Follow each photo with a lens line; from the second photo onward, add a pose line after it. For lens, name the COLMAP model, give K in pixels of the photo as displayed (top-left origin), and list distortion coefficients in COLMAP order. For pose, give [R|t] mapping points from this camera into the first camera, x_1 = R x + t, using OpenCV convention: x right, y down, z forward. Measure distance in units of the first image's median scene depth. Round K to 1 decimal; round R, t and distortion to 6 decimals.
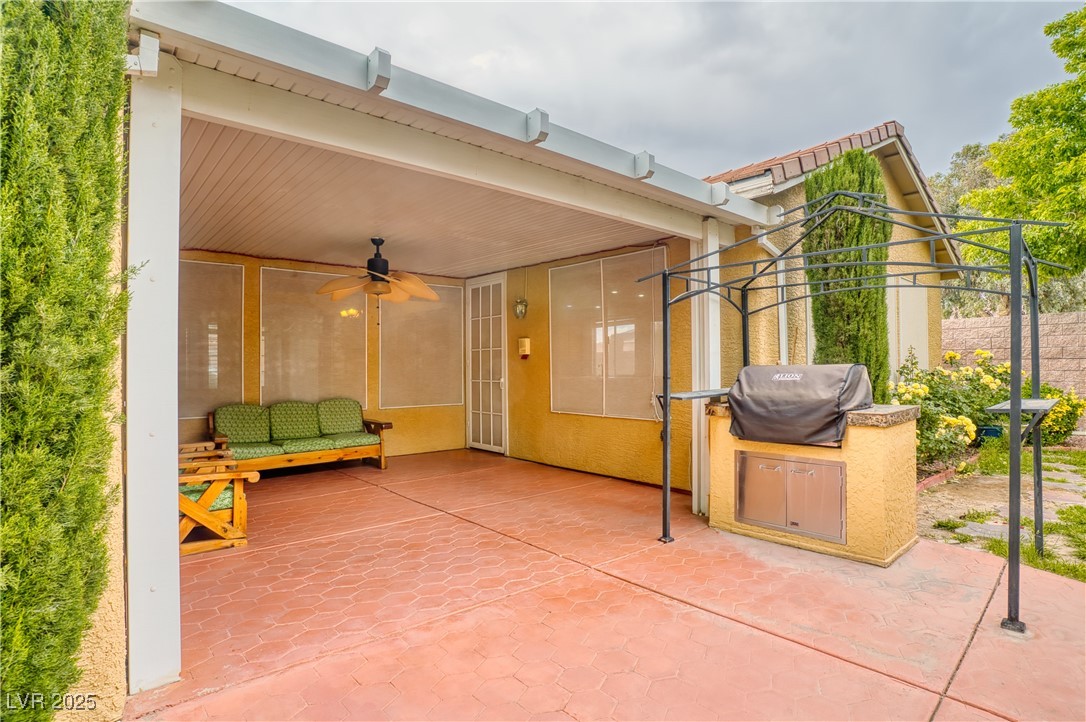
lens RADIAL K [[548.5, 0, 543.0], [0, 548.5, 361.0], [0, 0, 1]] dist [-0.078422, 0.032623]
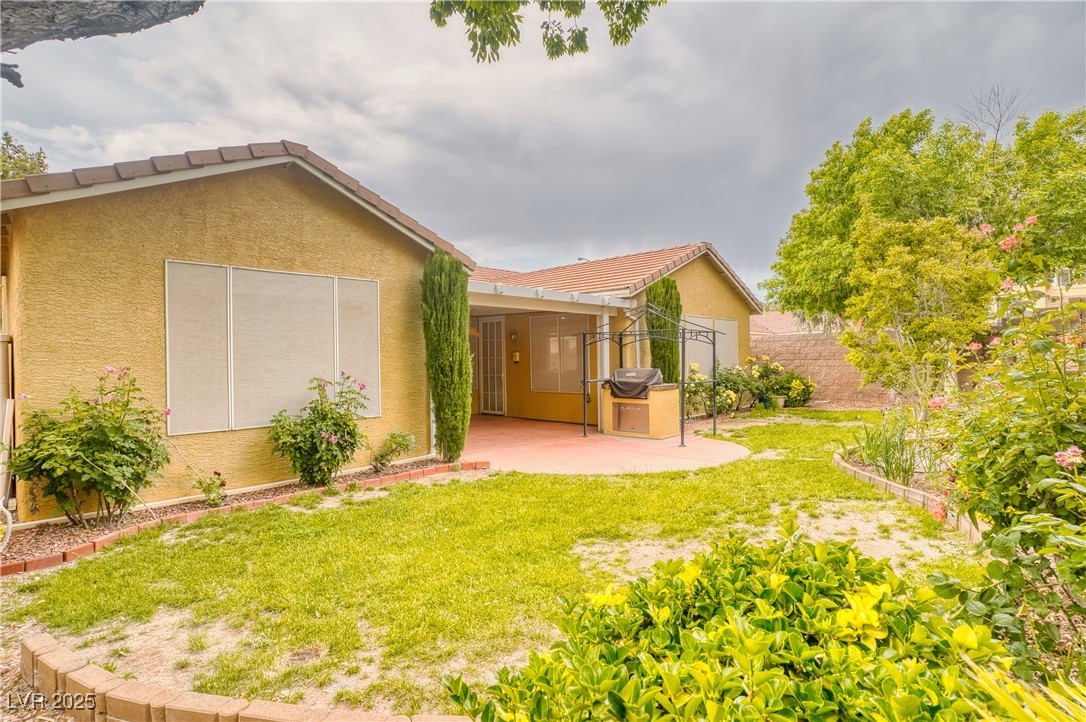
lens RADIAL K [[536.1, 0, 543.0], [0, 536.1, 361.0], [0, 0, 1]] dist [-0.075439, 0.031579]
pose [[0.994925, -0.006904, 0.100387, -0.191018], [0.005611, 0.999898, 0.013159, -0.054735], [-0.100468, -0.012529, 0.994861, -1.265266]]
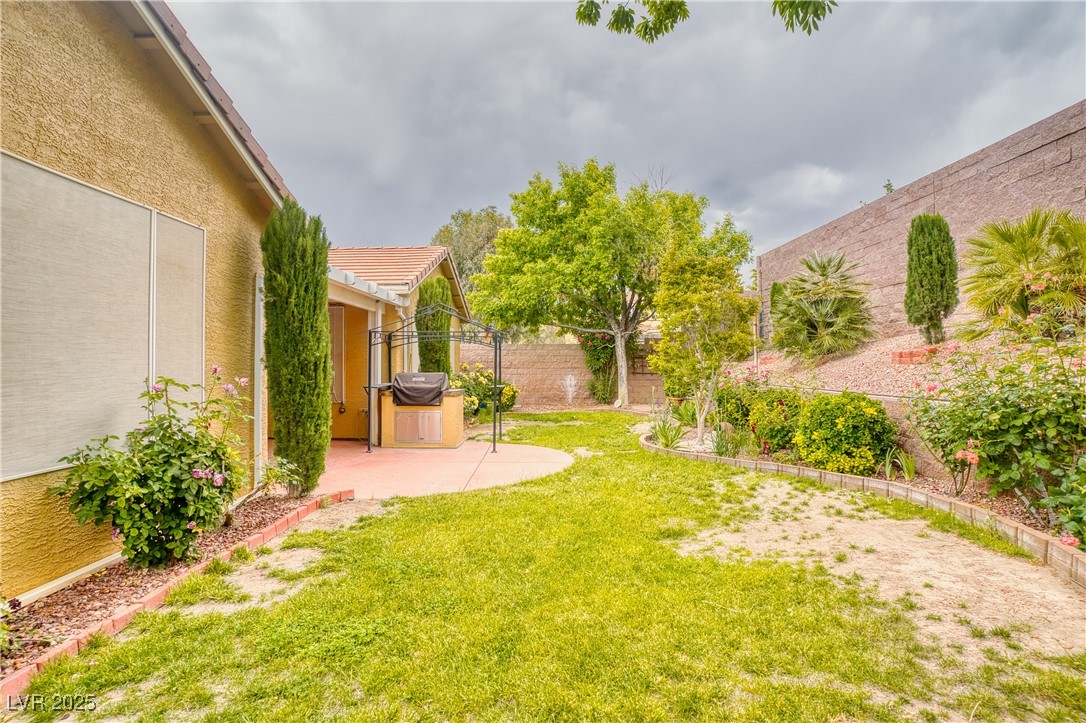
lens RADIAL K [[548.5, 0, 543.0], [0, 548.5, 361.5], [0, 0, 1]] dist [-0.078422, 0.032623]
pose [[0.674520, 0.012568, 0.738150, -0.780542], [-0.008772, 0.999921, -0.009009, -0.021433], [-0.738205, -0.000398, 0.674577, -0.838203]]
